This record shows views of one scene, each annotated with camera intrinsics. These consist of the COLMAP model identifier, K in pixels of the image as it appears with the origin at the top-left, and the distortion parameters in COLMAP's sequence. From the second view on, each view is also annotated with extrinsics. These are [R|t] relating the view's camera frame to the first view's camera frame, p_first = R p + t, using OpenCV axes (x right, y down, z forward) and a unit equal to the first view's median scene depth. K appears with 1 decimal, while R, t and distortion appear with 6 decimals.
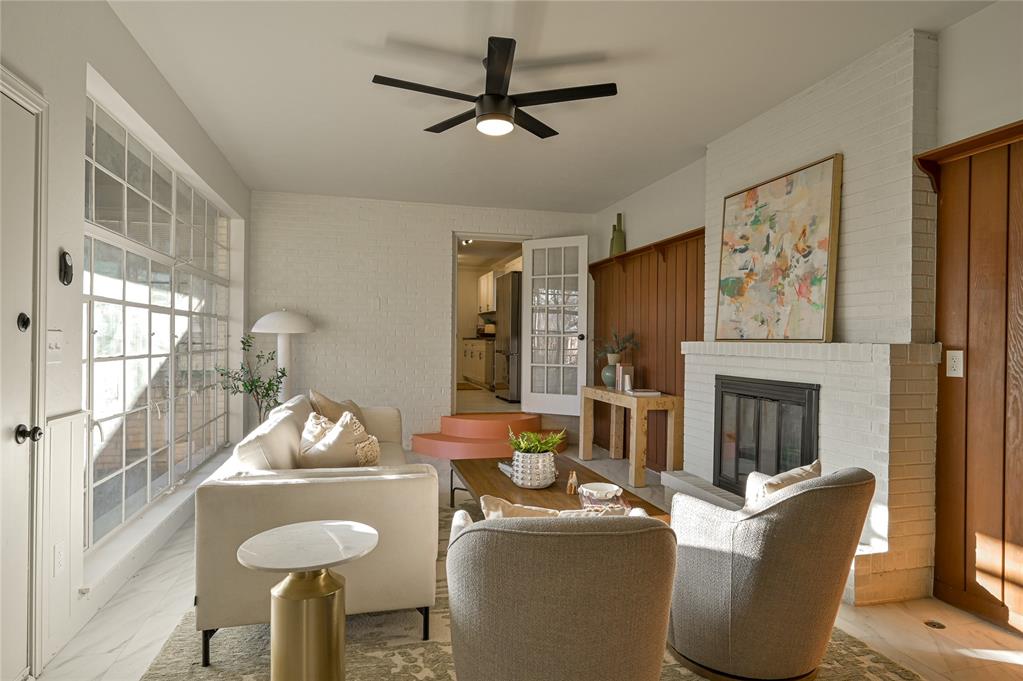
lens RADIAL K [[578.9, 0, 505.7], [0, 578.9, 337.4], [0, 0, 1]] dist [-0.001172, 0.000219]
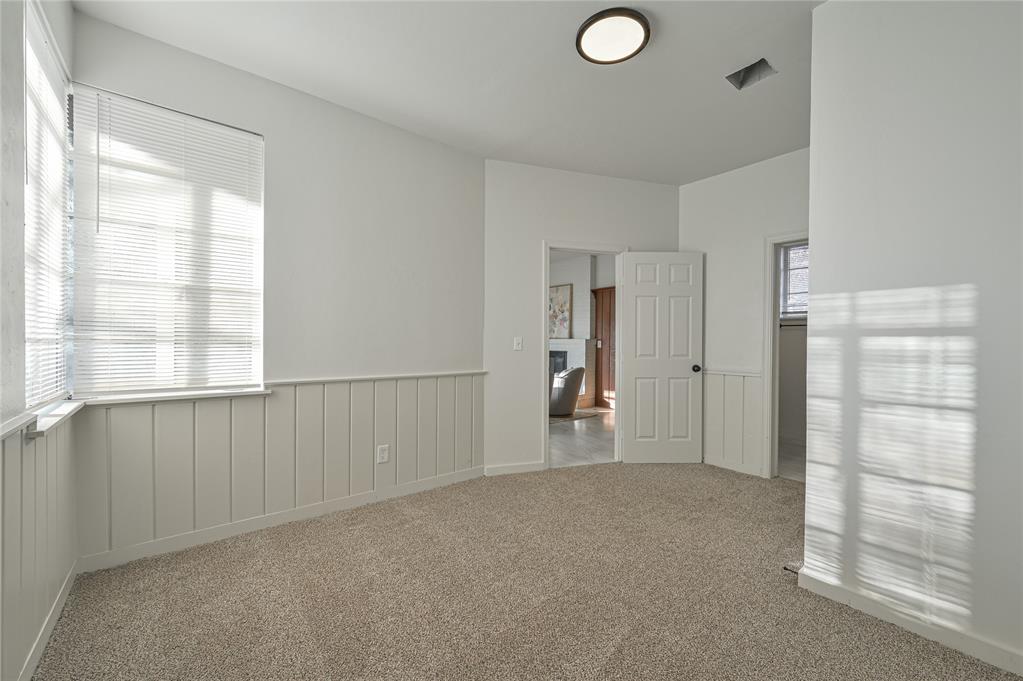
lens RADIAL K [[401.7, 0, 511.5], [0, 401.7, 340.5], [0, 0, 1]] dist [-0.001297, -0.000003]
pose [[0.902224, -0.003388, 0.431254, -0.867202], [0.001500, 0.999988, 0.004718, 0.006180], [-0.431265, -0.003609, 0.902218, -1.112893]]
